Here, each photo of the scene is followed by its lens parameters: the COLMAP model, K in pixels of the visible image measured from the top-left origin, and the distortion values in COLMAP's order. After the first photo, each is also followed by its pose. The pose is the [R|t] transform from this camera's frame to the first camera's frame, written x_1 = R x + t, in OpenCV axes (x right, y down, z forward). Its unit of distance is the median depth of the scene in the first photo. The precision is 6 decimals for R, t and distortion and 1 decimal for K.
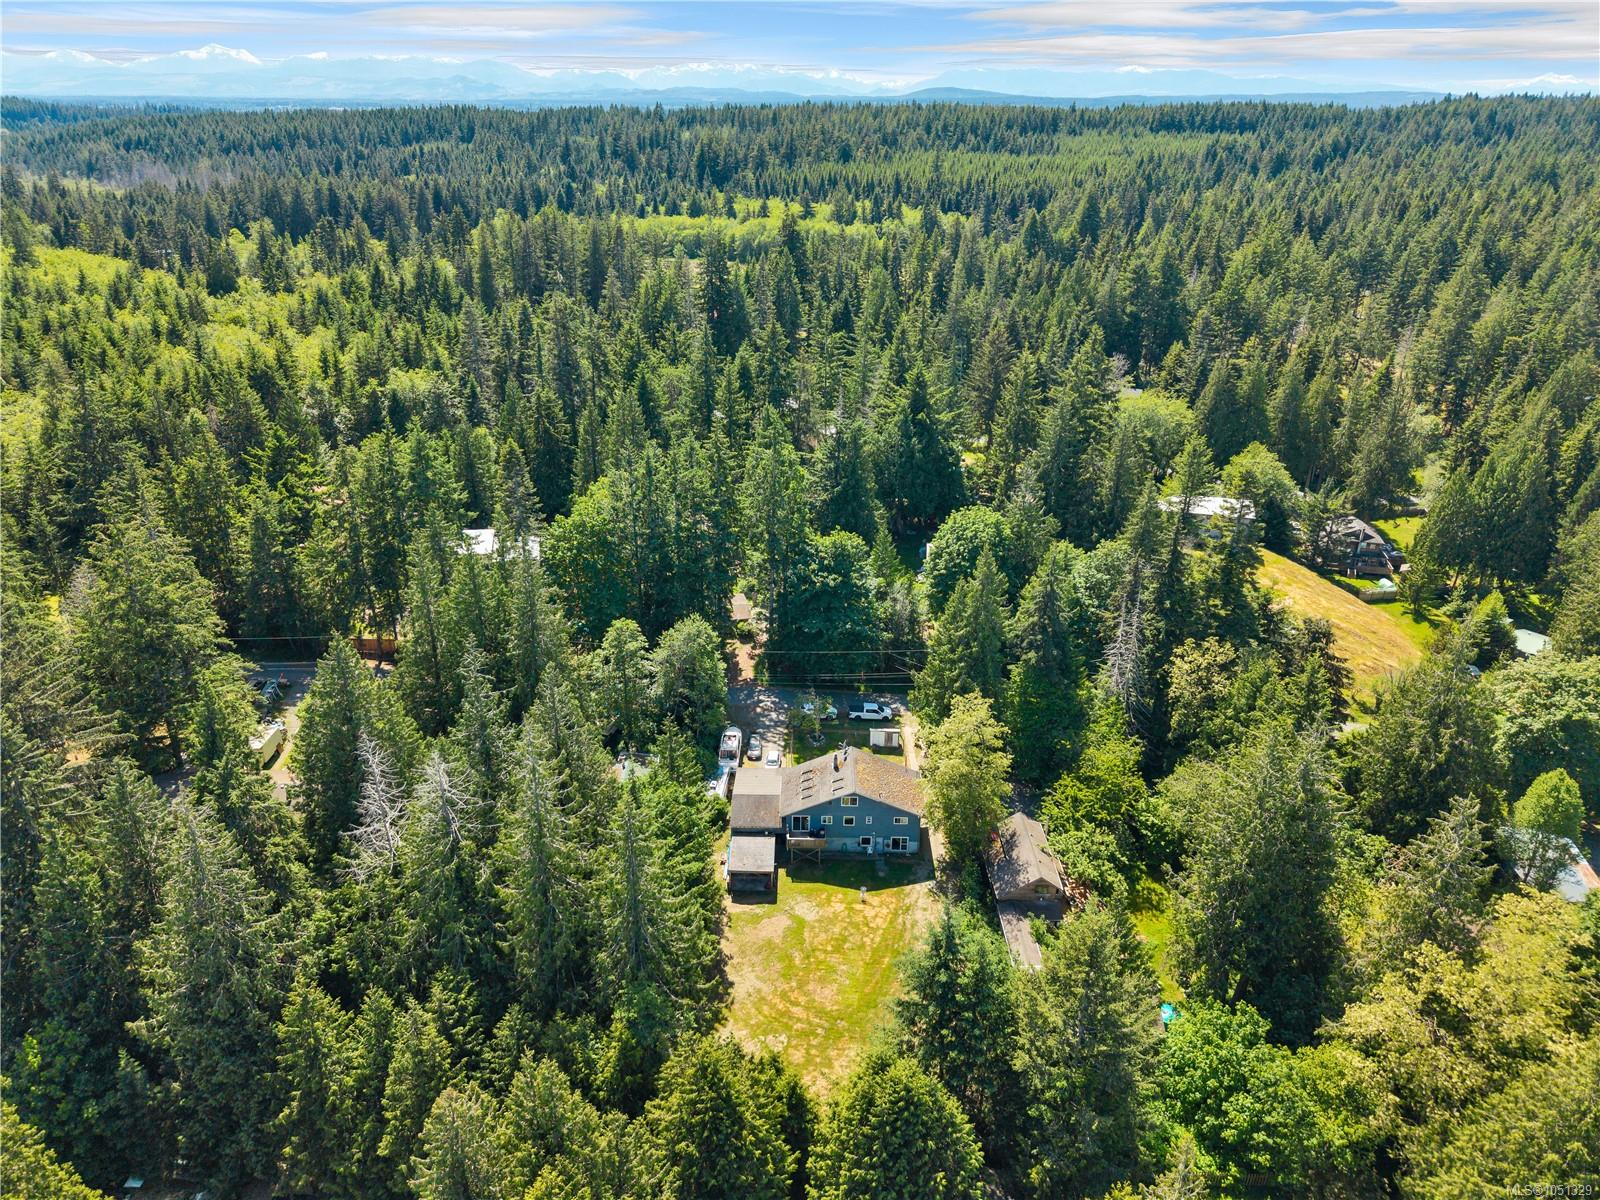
lens RADIAL K [[1056.7, 0, 797.3], [0, 1056.7, 598.1], [0, 0, 1]] dist [0.032504, -0.012178]
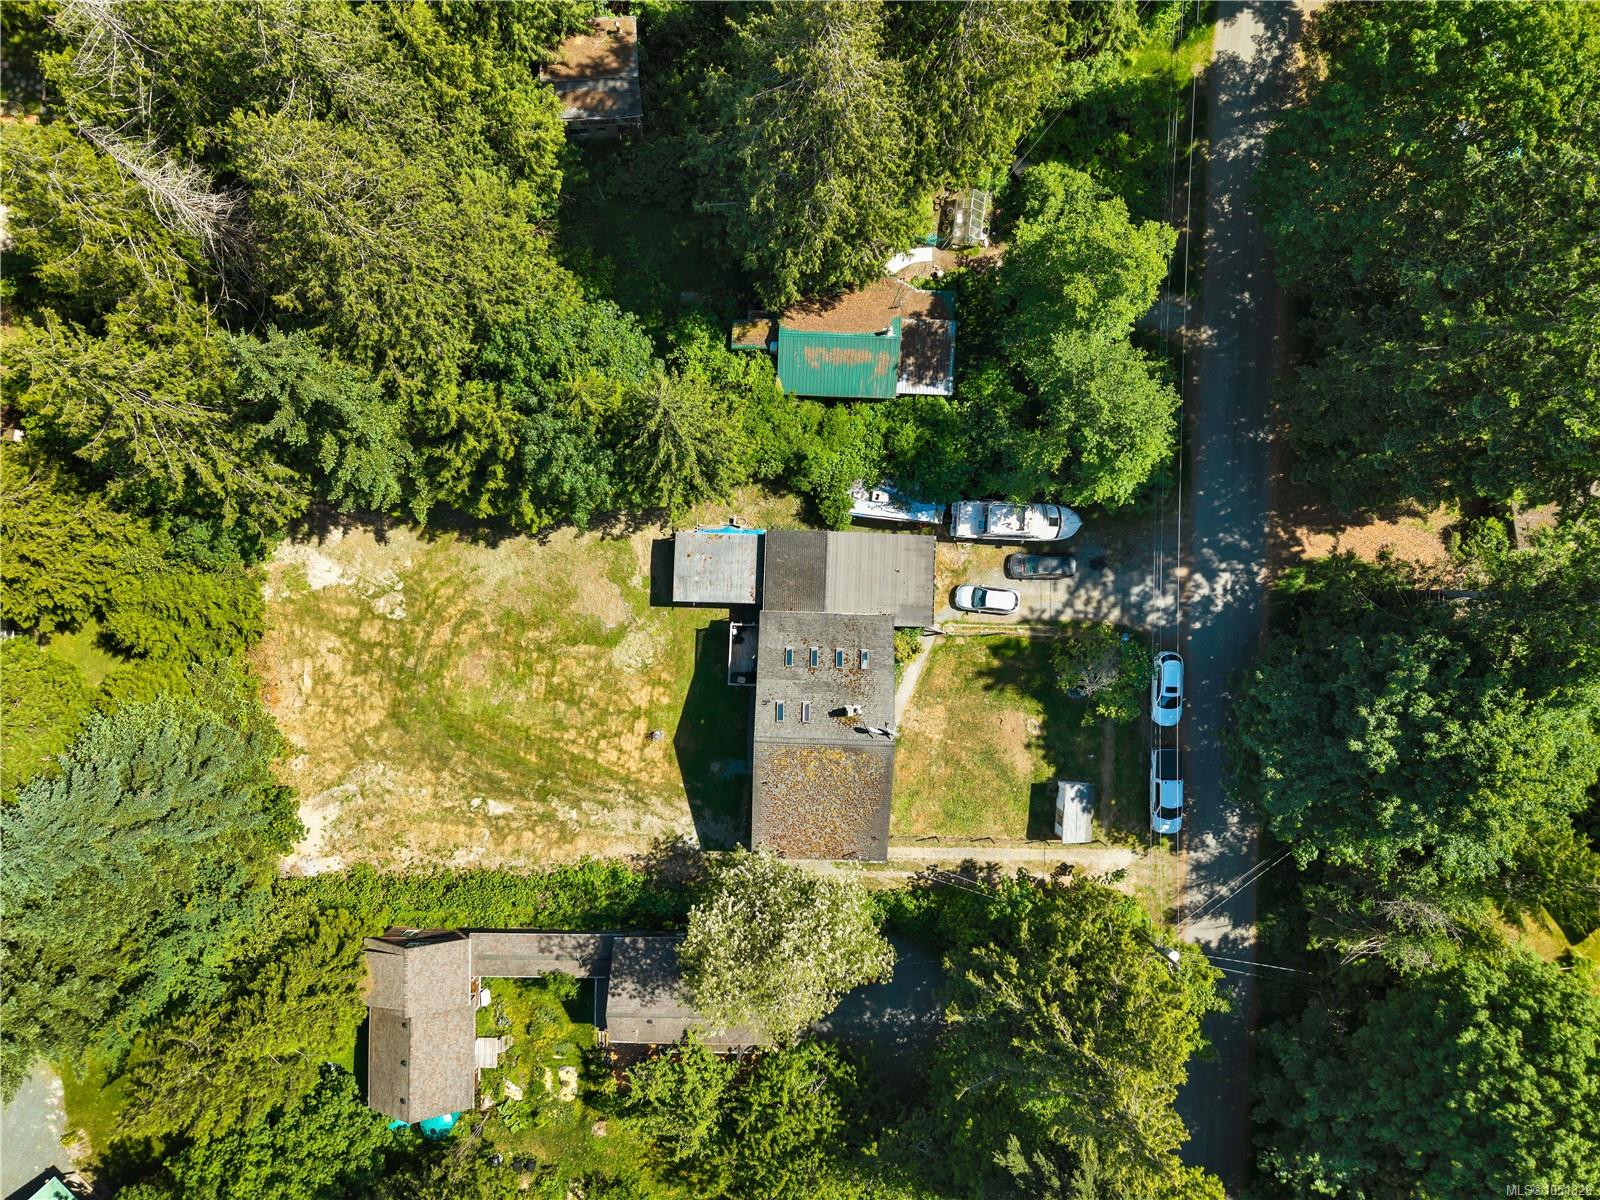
lens RADIAL K [[1056.7, 0, 809.5], [0, 1056.7, 605.1], [0, 0, 1]] dist [0.032504, -0.012178]
pose [[-0.020073, 0.999767, -0.007952, -0.015496], [-0.421591, -0.001252, 0.906785, -0.337972], [0.906564, 0.021555, 0.421517, 0.747212]]
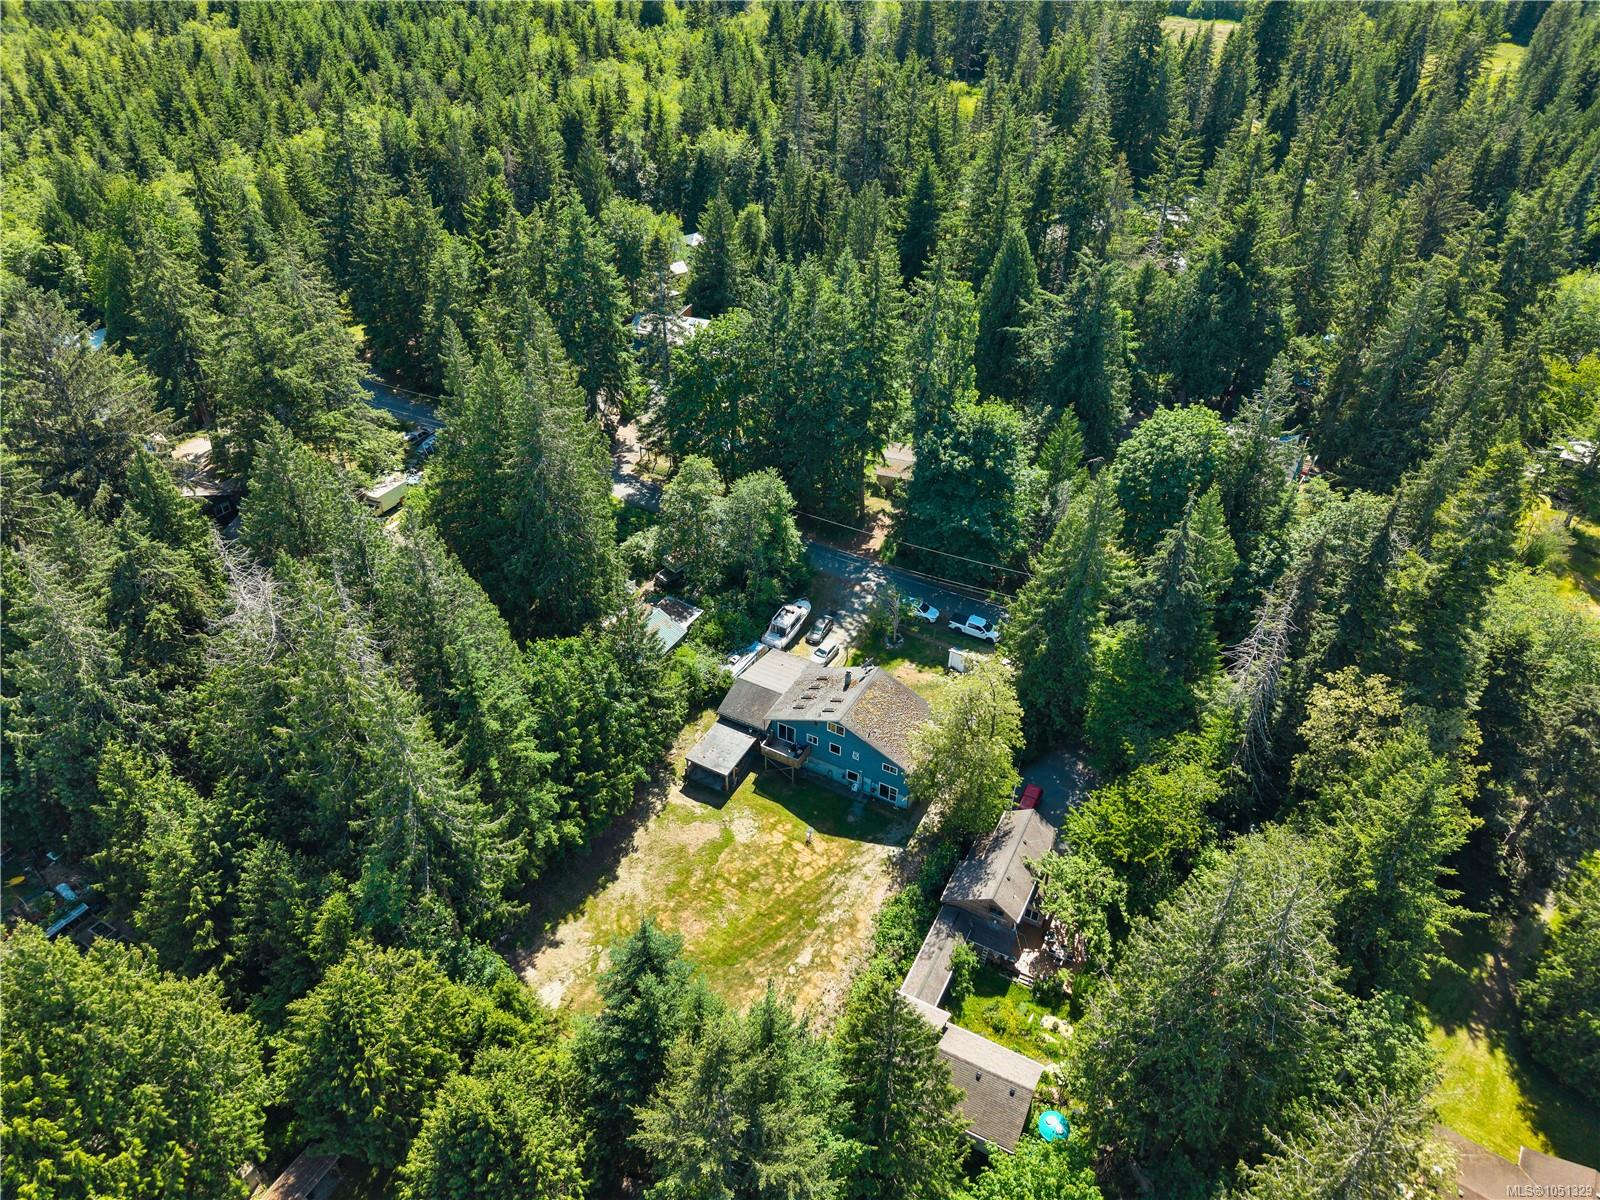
lens RADIAL K [[1056.7, 0, 795.8], [0, 1056.7, 612.8], [0, 0, 1]] dist [0.032504, -0.012178]
pose [[0.884349, 0.280016, -0.373521, 0.302412], [-0.196099, 0.948939, 0.247105, -0.098258], [0.423642, -0.145280, 0.894103, 0.227200]]
